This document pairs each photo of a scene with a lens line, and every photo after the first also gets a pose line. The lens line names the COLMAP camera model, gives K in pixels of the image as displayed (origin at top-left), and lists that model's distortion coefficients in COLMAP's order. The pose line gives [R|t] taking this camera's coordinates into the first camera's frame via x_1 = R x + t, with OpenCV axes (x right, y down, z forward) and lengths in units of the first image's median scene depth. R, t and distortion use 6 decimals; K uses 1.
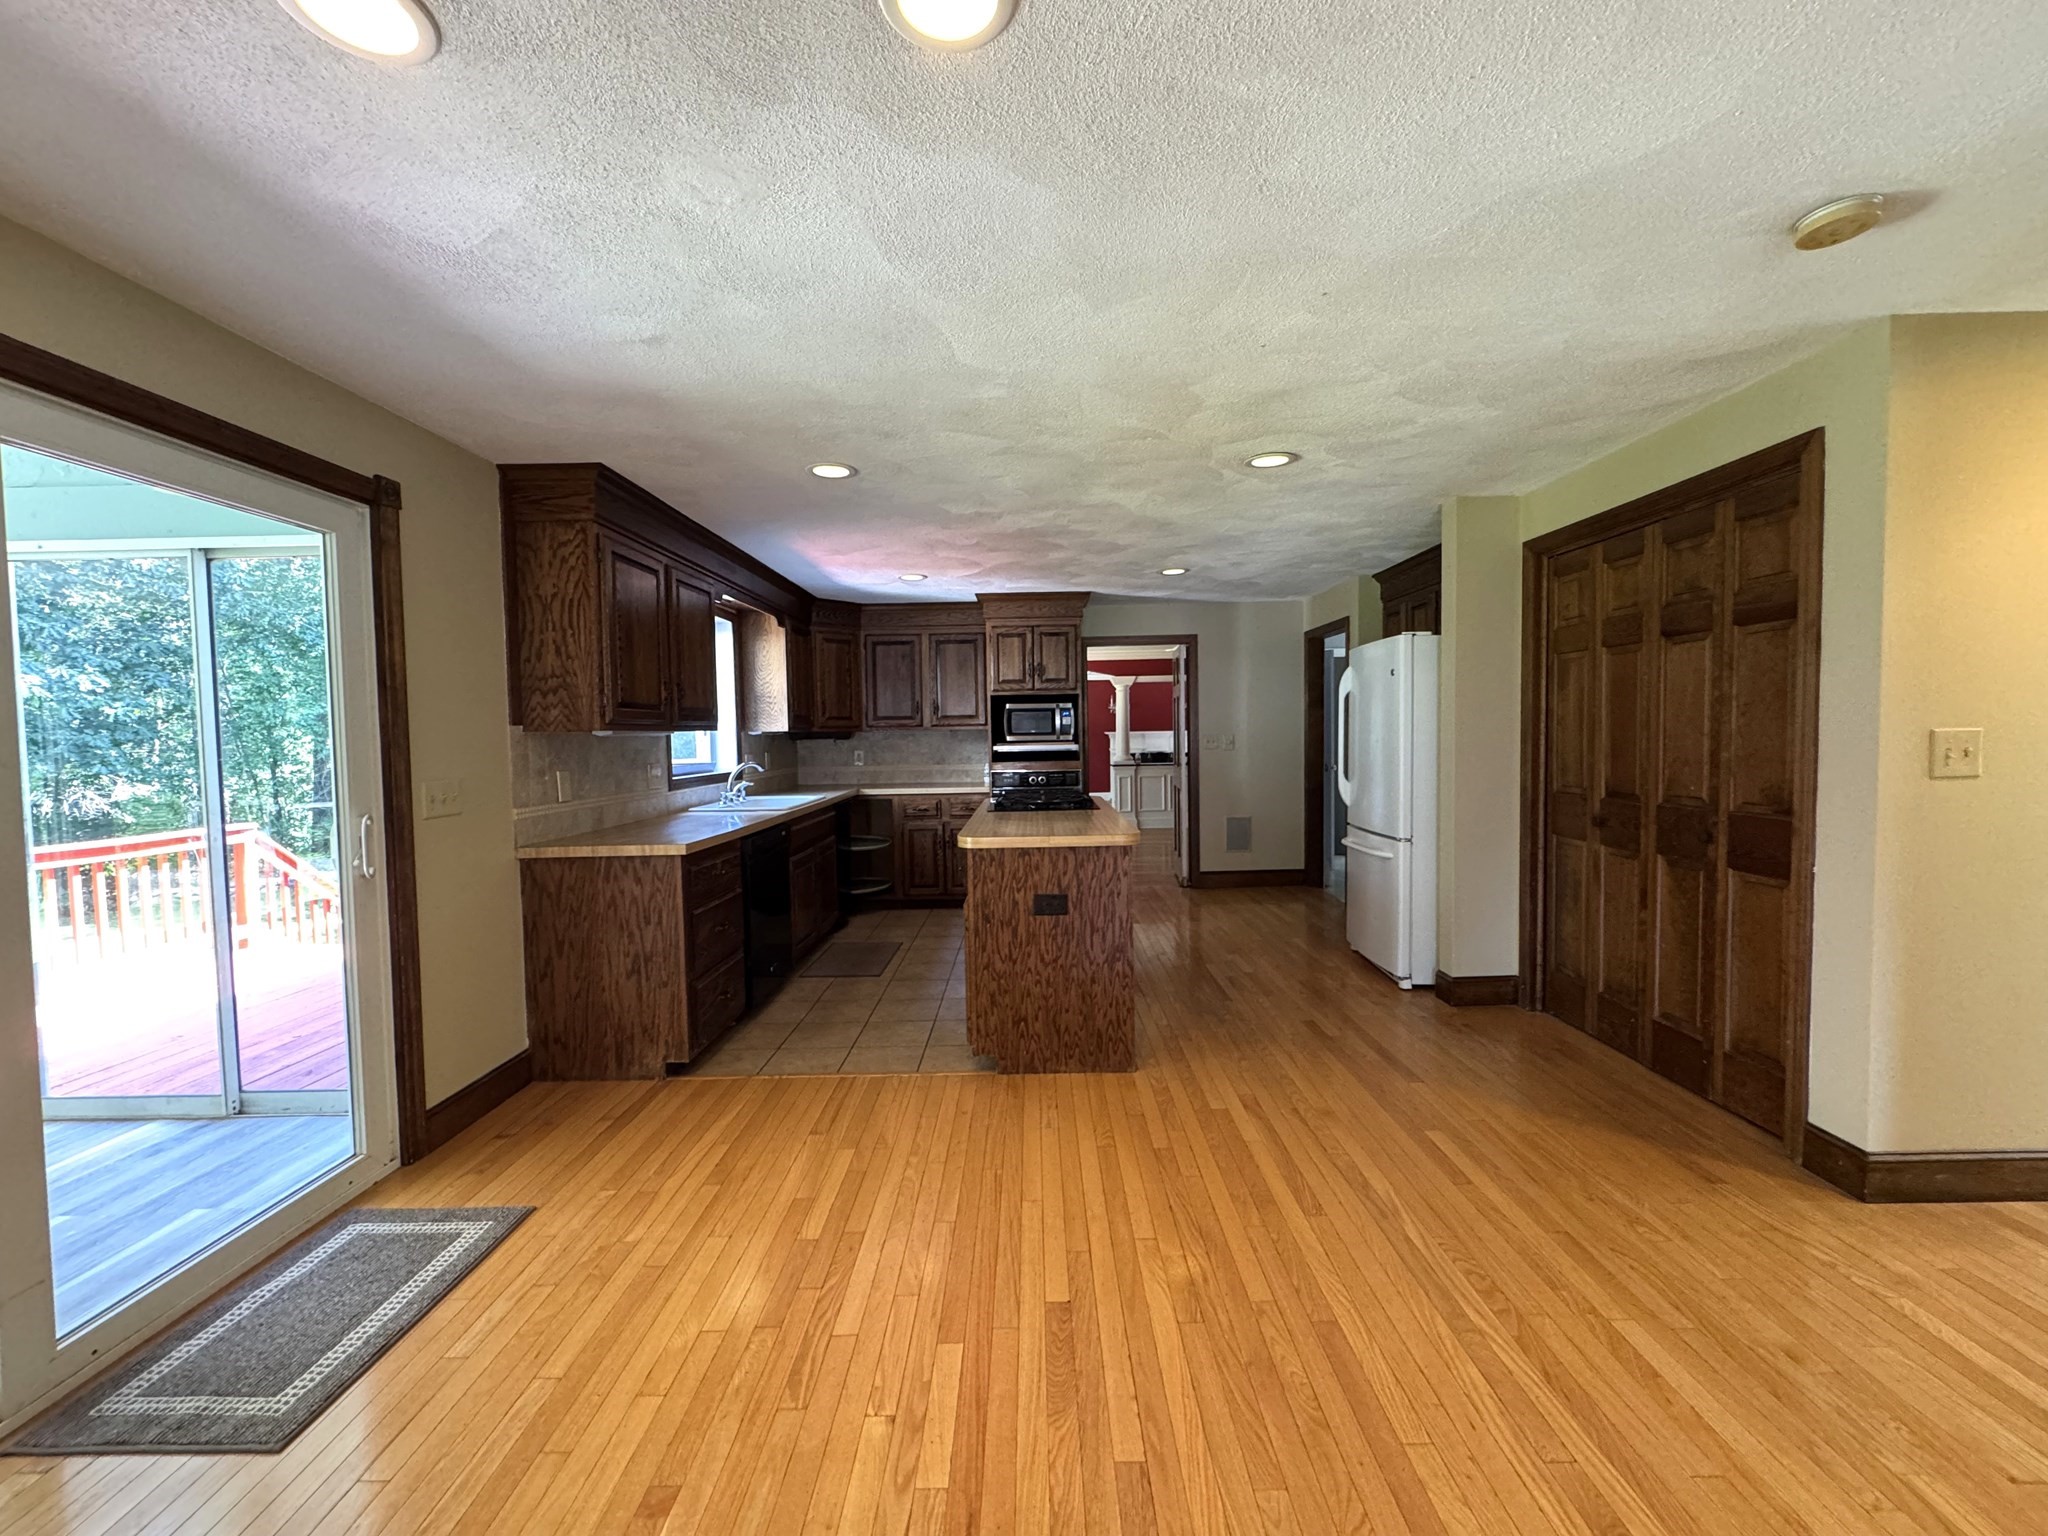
lens RADIAL K [[822.7, 0, 1024.0], [0, 822.7, 768.0], [0, 0, 1]] dist [0.000856, 0.000071]
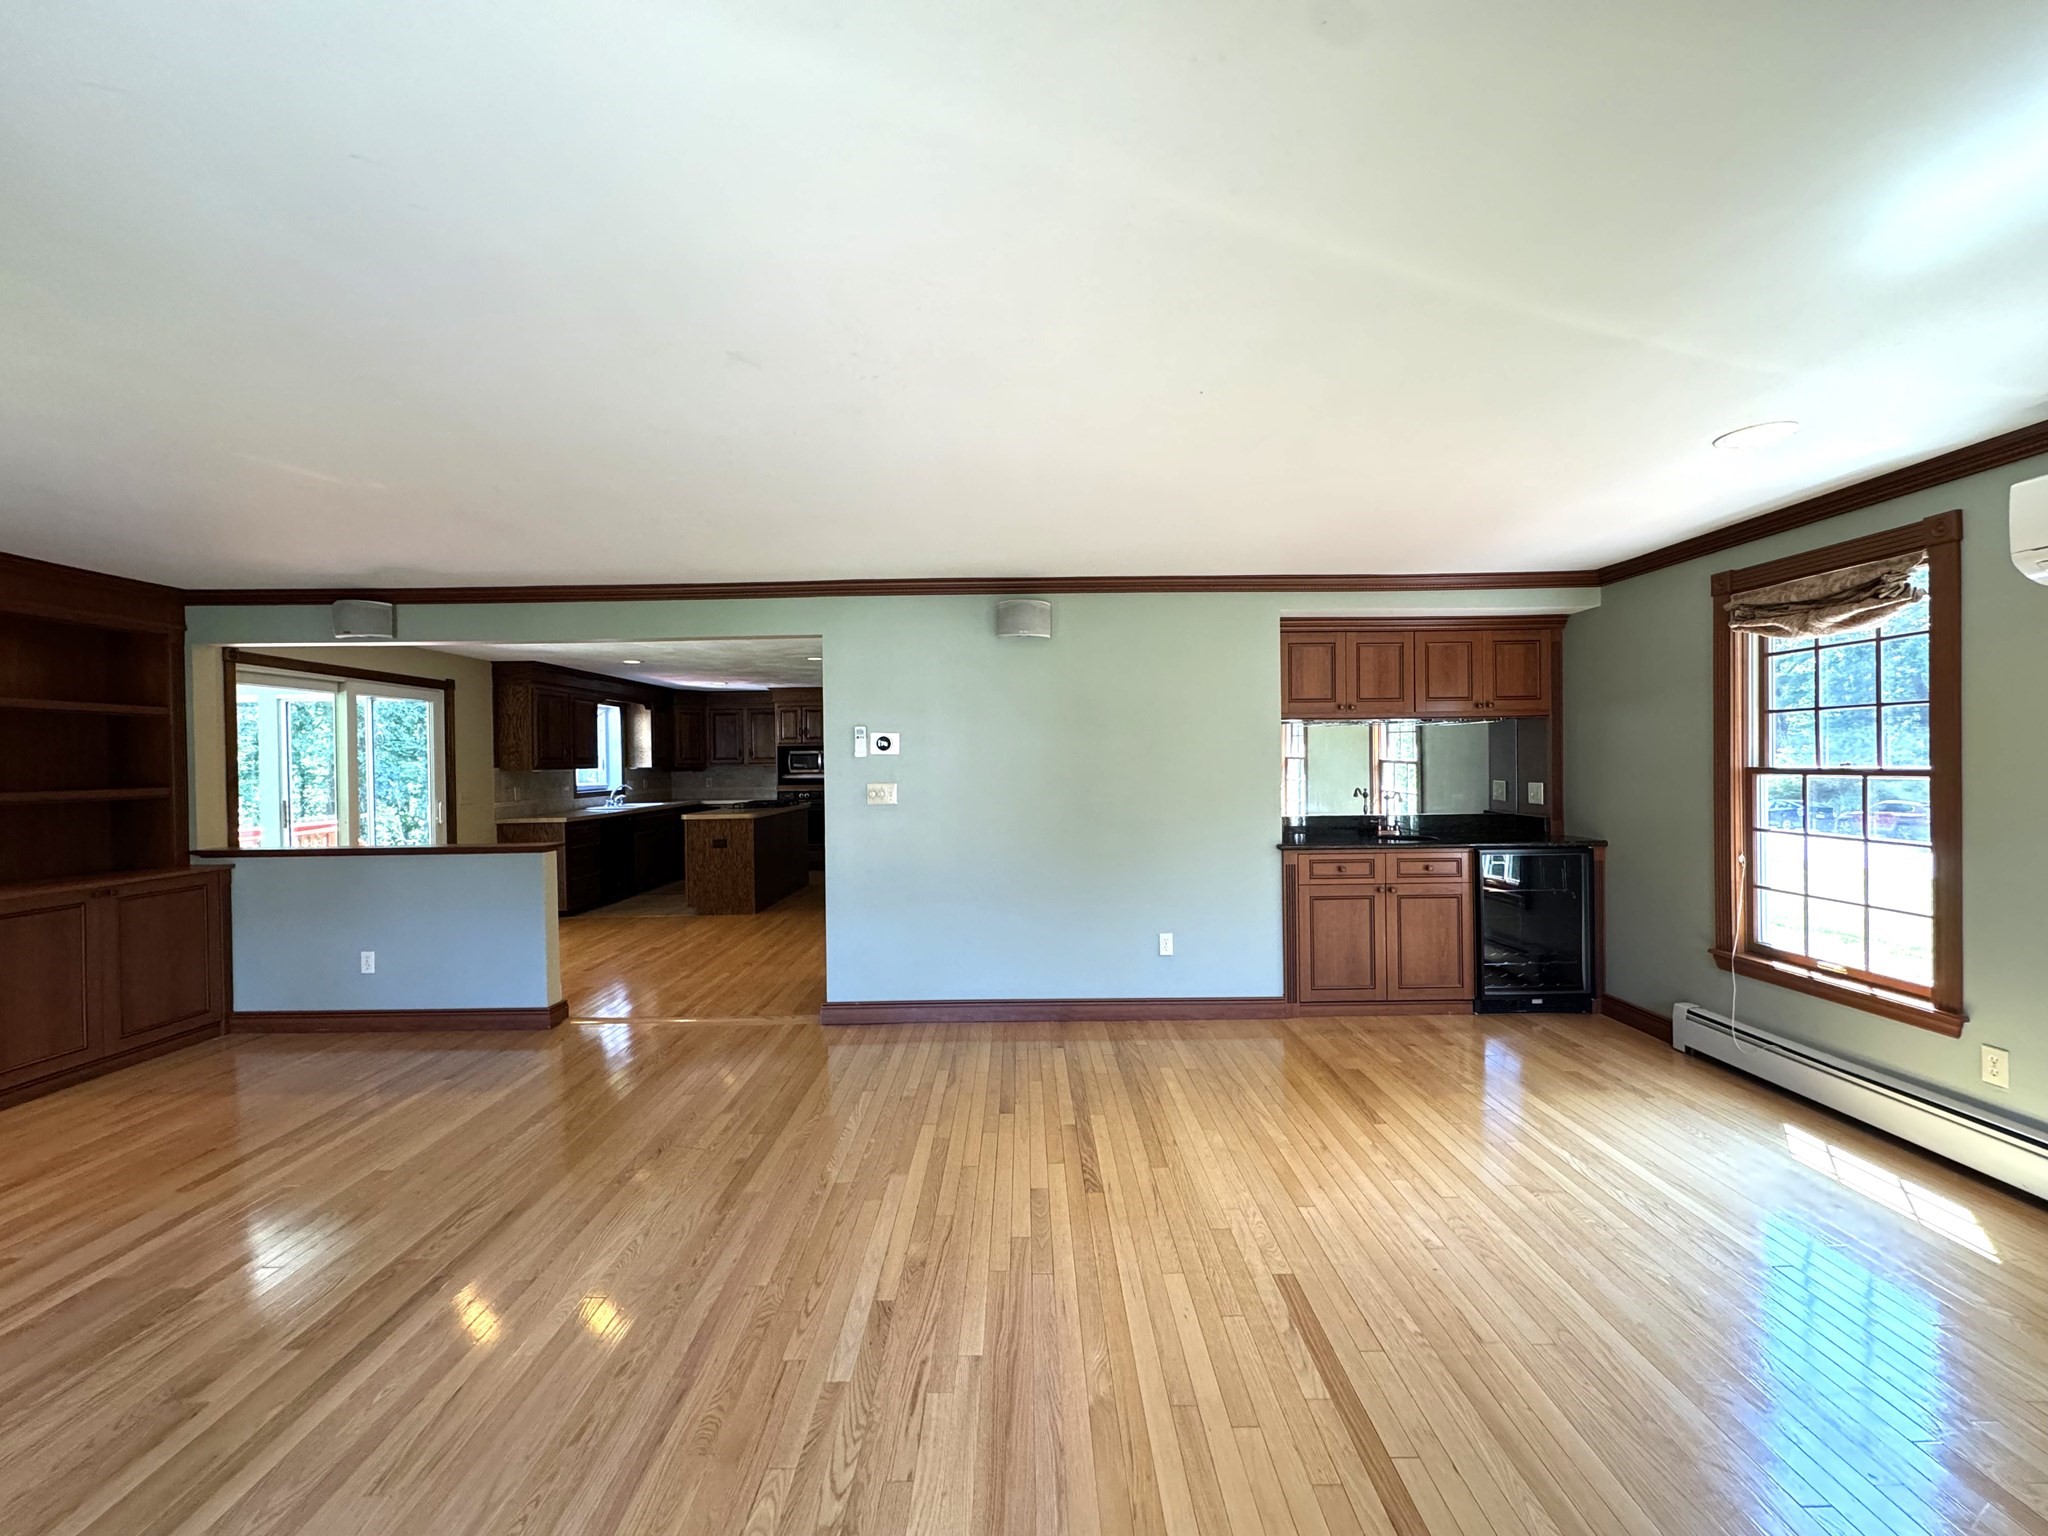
lens RADIAL K [[822.7, 0, 1024.0], [0, 822.7, 768.0], [0, 0, 1]] dist [0.000856, 0.000071]
pose [[0.999921, 0.003404, 0.012098, 0.659615], [-0.003020, 0.999496, -0.031615, 0.014485], [-0.012200, 0.031576, 0.999427, -1.047902]]
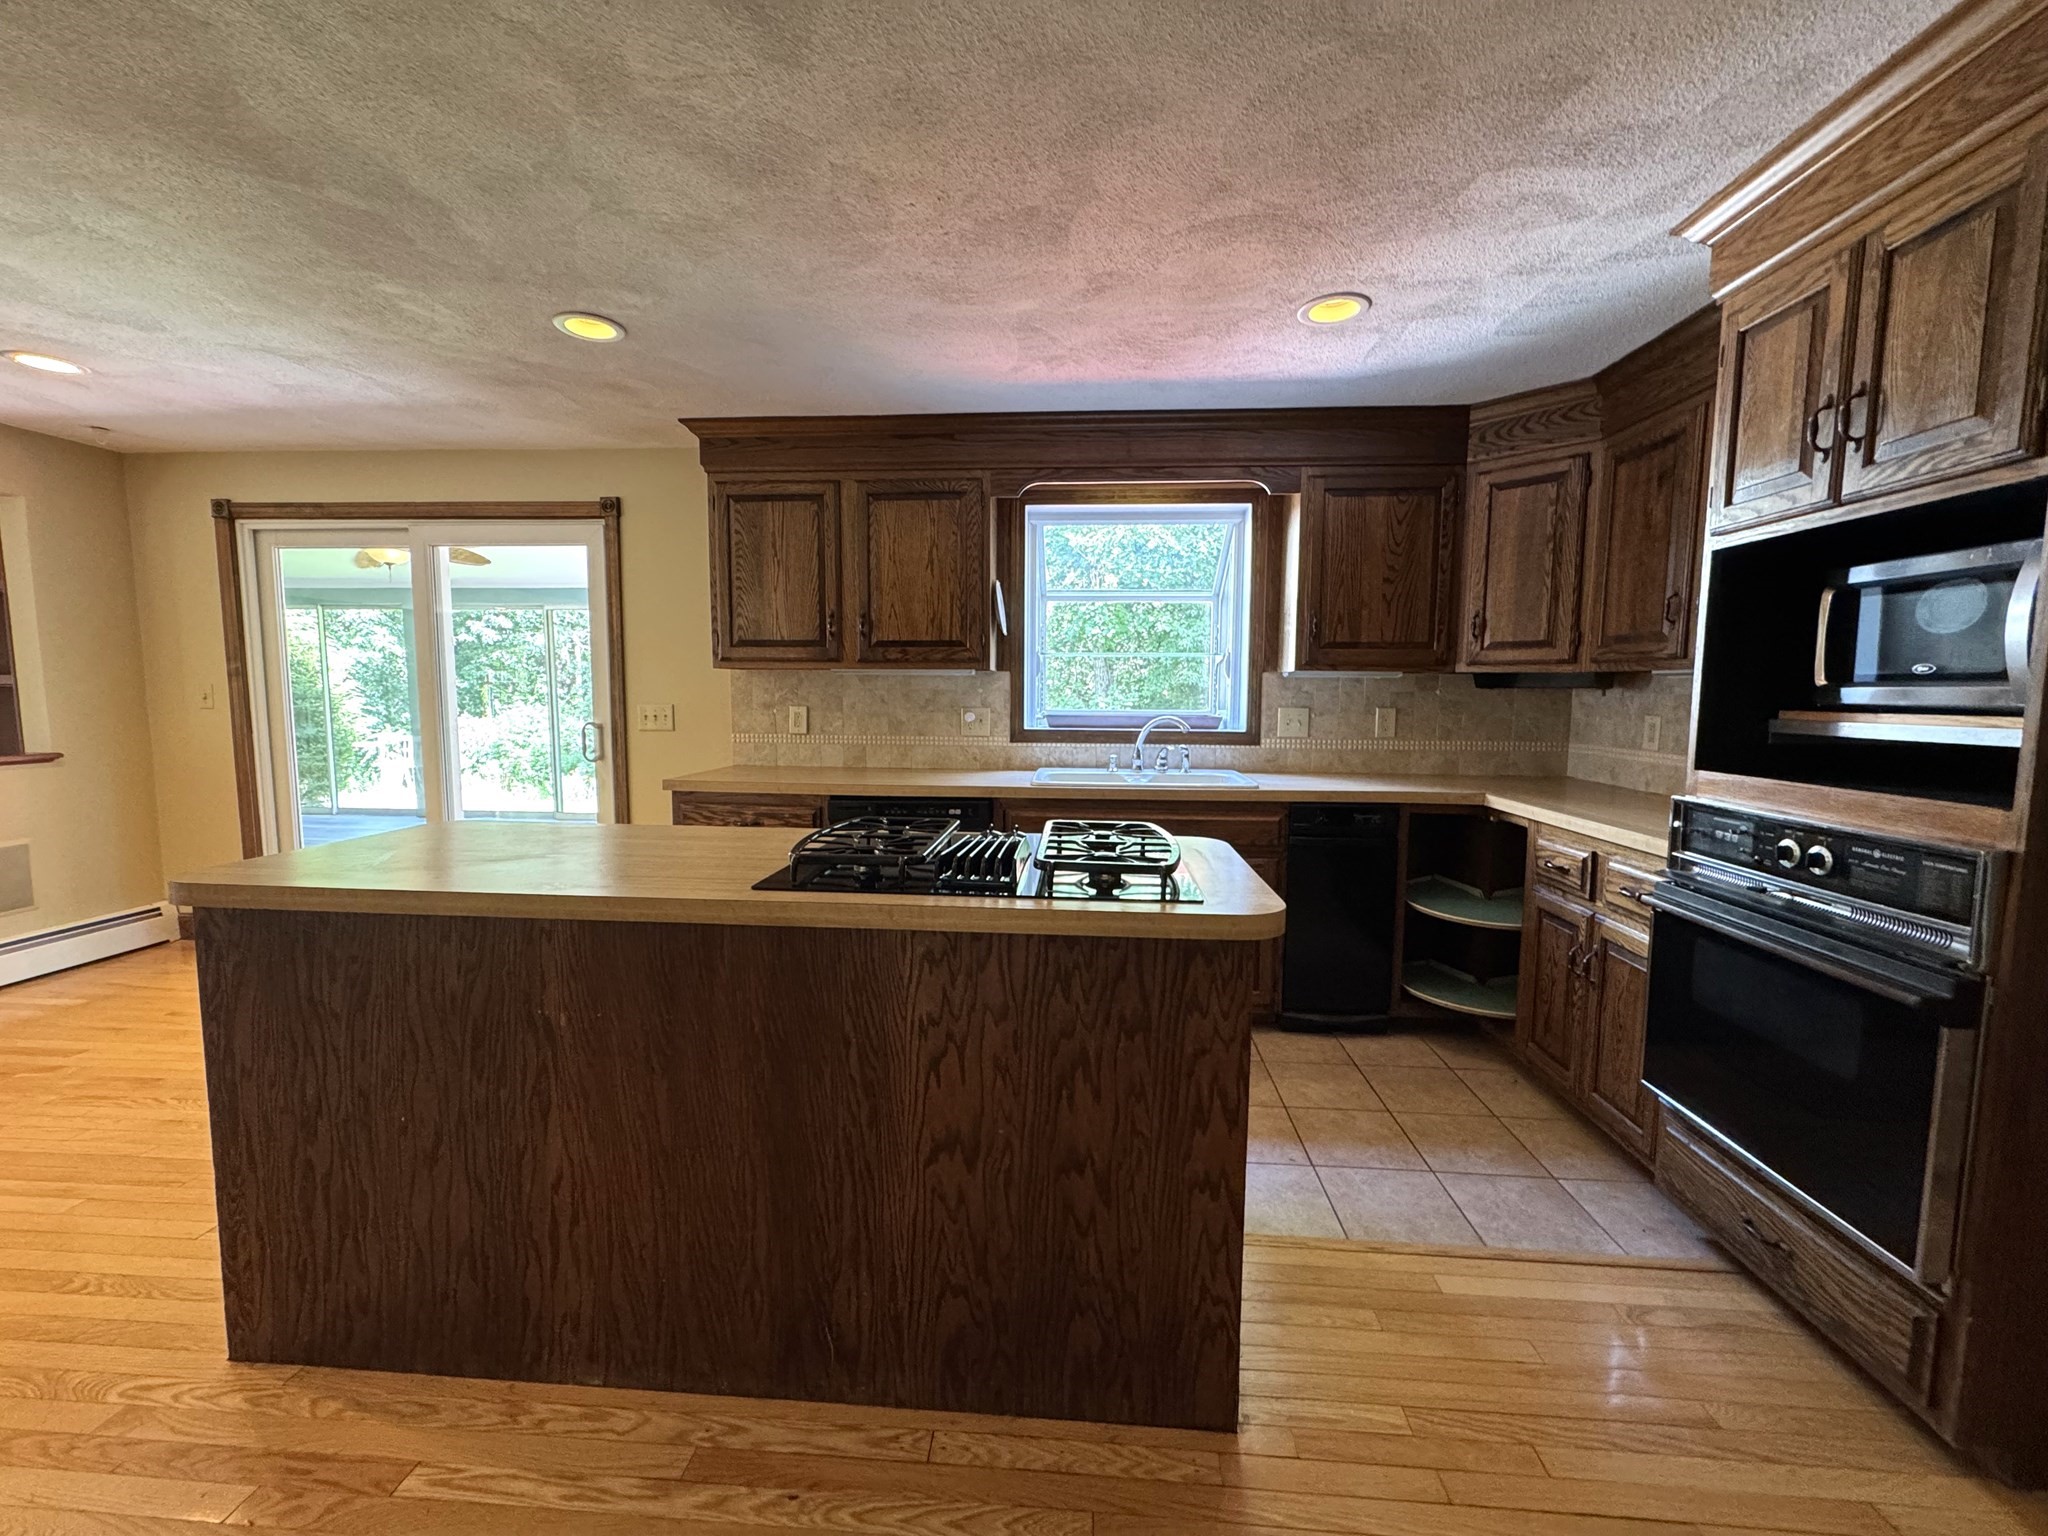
lens RADIAL K [[822.7, 0, 1024.0], [0, 822.7, 768.0], [0, 0, 1]] dist [0.000856, 0.000071]
pose [[-0.061239, 0.113113, -0.991693, 0.419354], [-0.049119, 0.992013, 0.116183, -0.045780], [0.996914, 0.055826, -0.055194, 1.108489]]
